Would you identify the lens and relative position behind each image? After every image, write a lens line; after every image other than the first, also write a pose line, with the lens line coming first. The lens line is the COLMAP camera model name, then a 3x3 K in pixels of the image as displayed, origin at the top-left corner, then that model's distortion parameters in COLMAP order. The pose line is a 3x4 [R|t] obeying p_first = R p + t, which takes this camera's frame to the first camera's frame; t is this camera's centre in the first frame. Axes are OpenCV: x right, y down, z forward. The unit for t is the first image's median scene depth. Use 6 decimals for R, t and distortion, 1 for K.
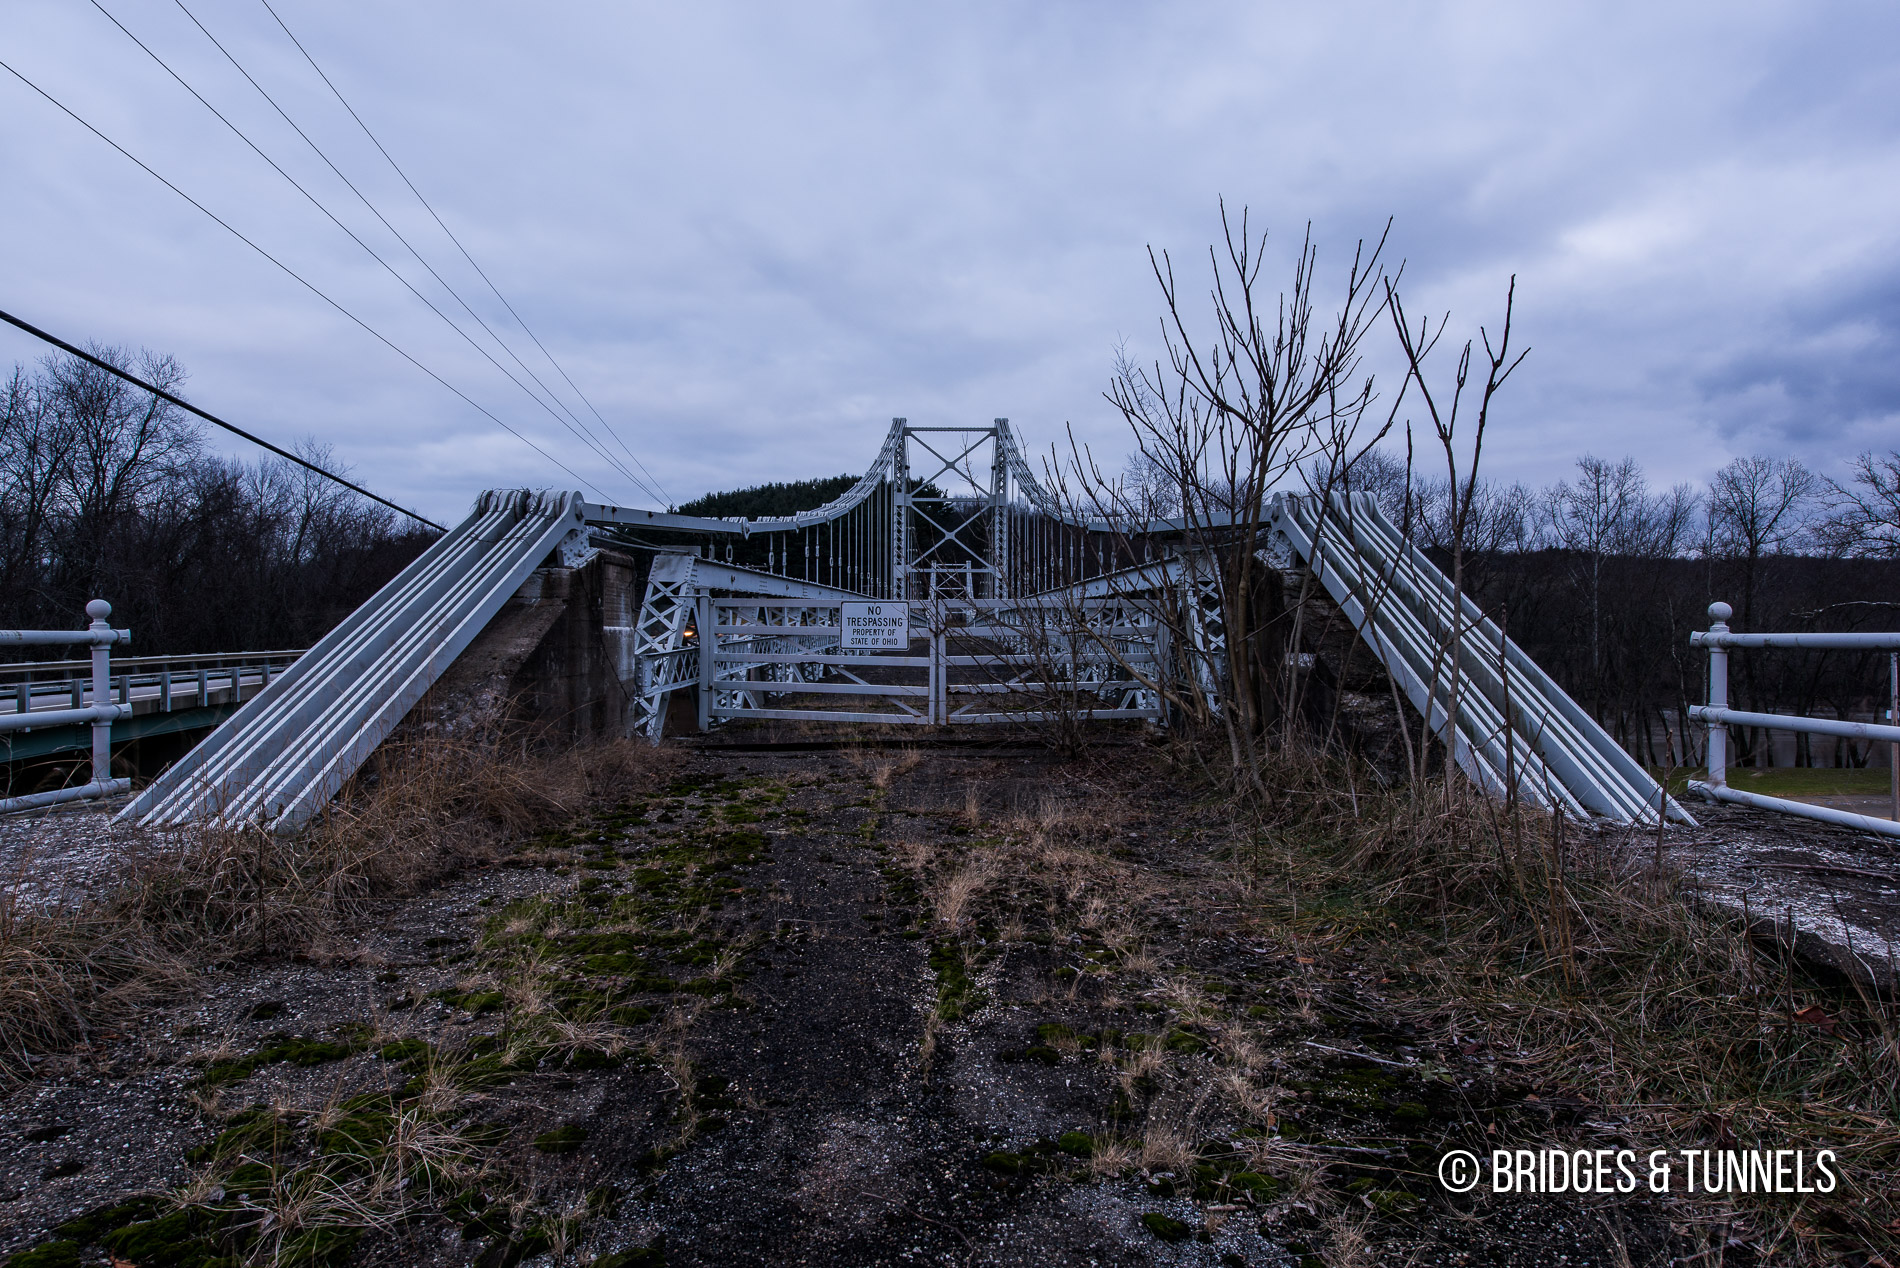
lens RADIAL K [[1092.3, 0, 942.3], [0, 1092.3, 648.4], [0, 0, 1]] dist [-0.001502, -0.001578]
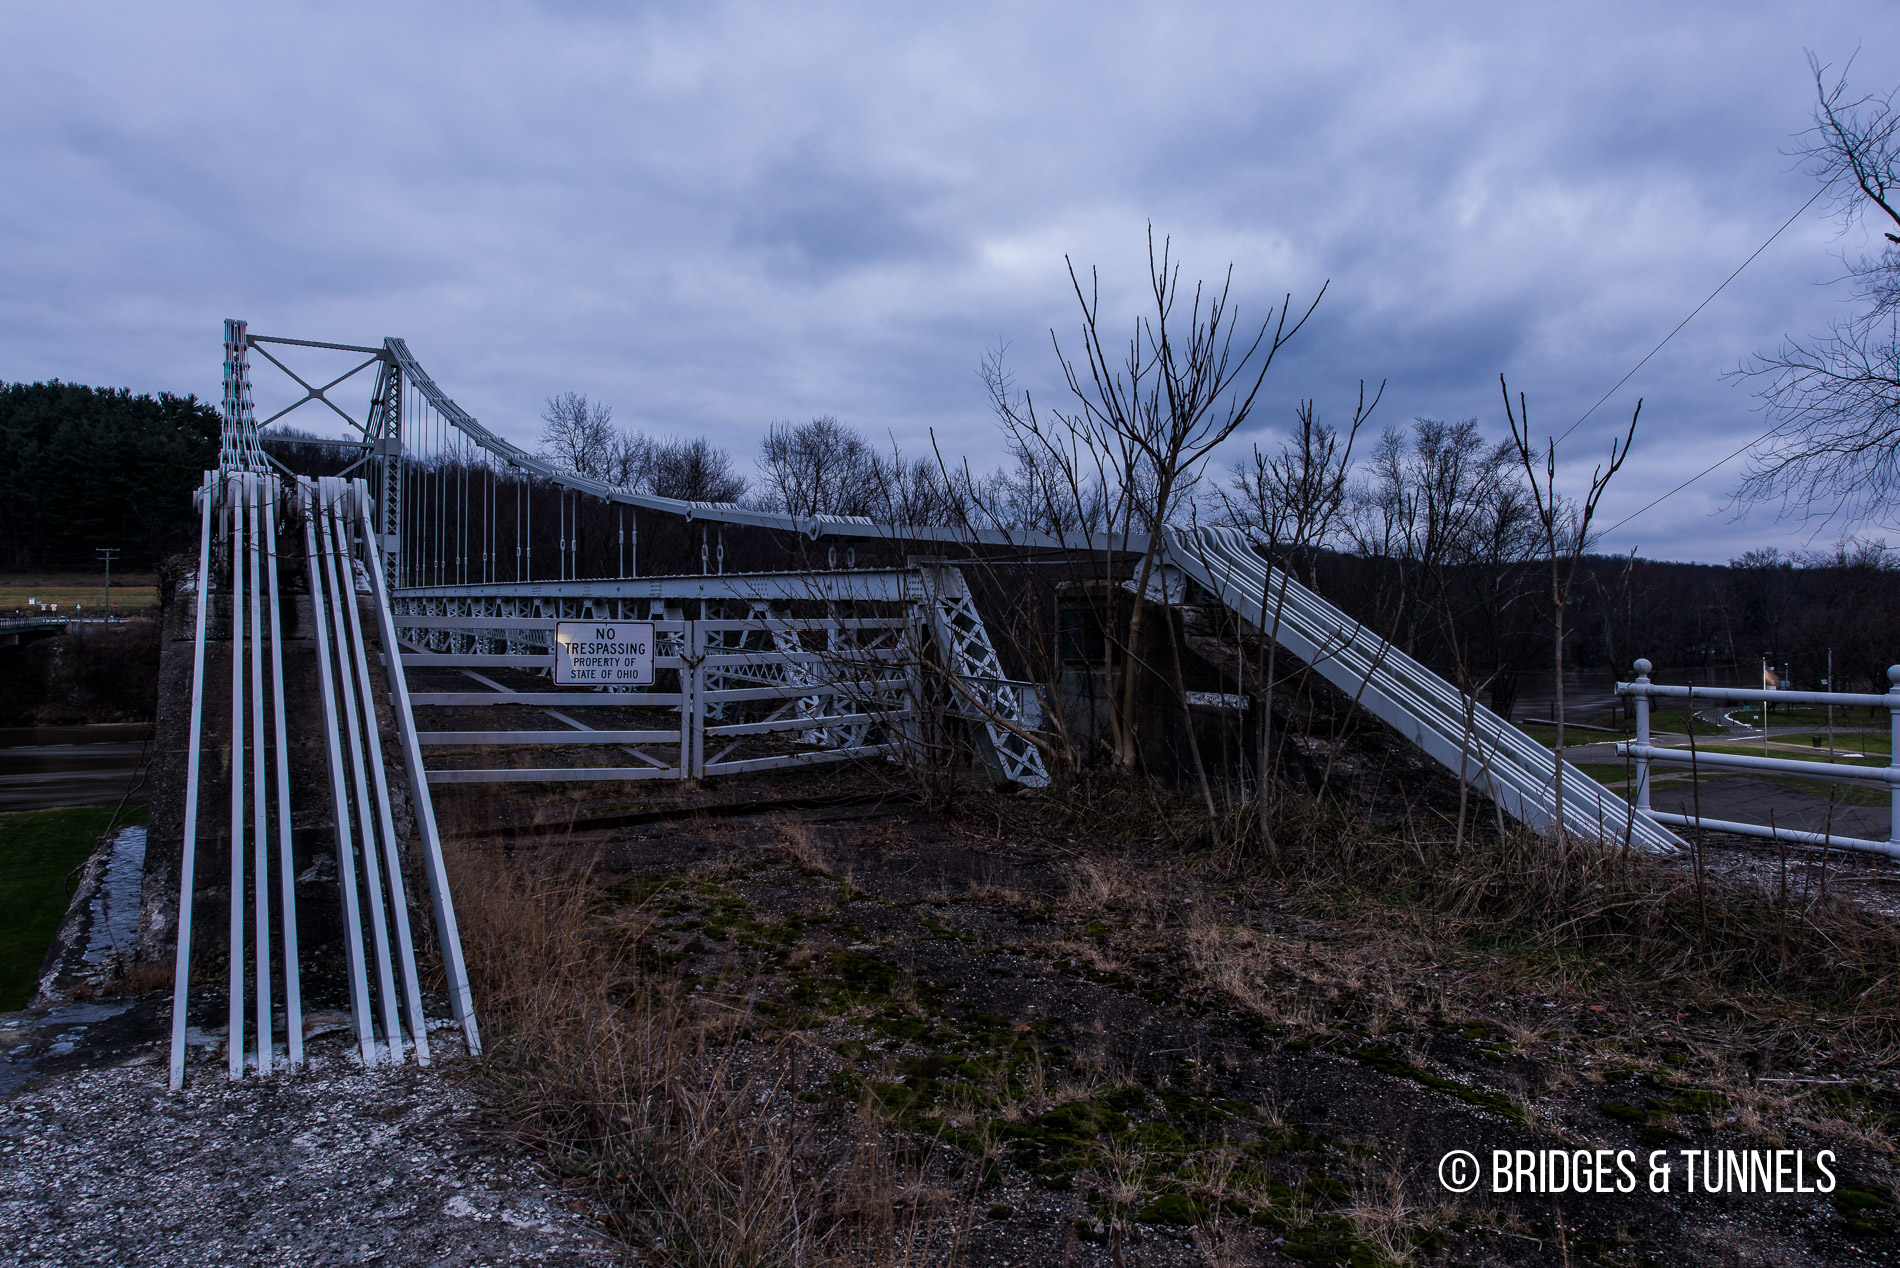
lens RADIAL K [[1334.3, 0, 961.3], [0, 1334.3, 627.6], [0, 0, 1]] dist [0.008590, 0.000166]
pose [[0.840923, -0.000467, 0.541155, -0.361063], [0.001201, 0.999999, -0.001004, -0.037879], [-0.541154, 0.001495, 0.840922, 0.079718]]
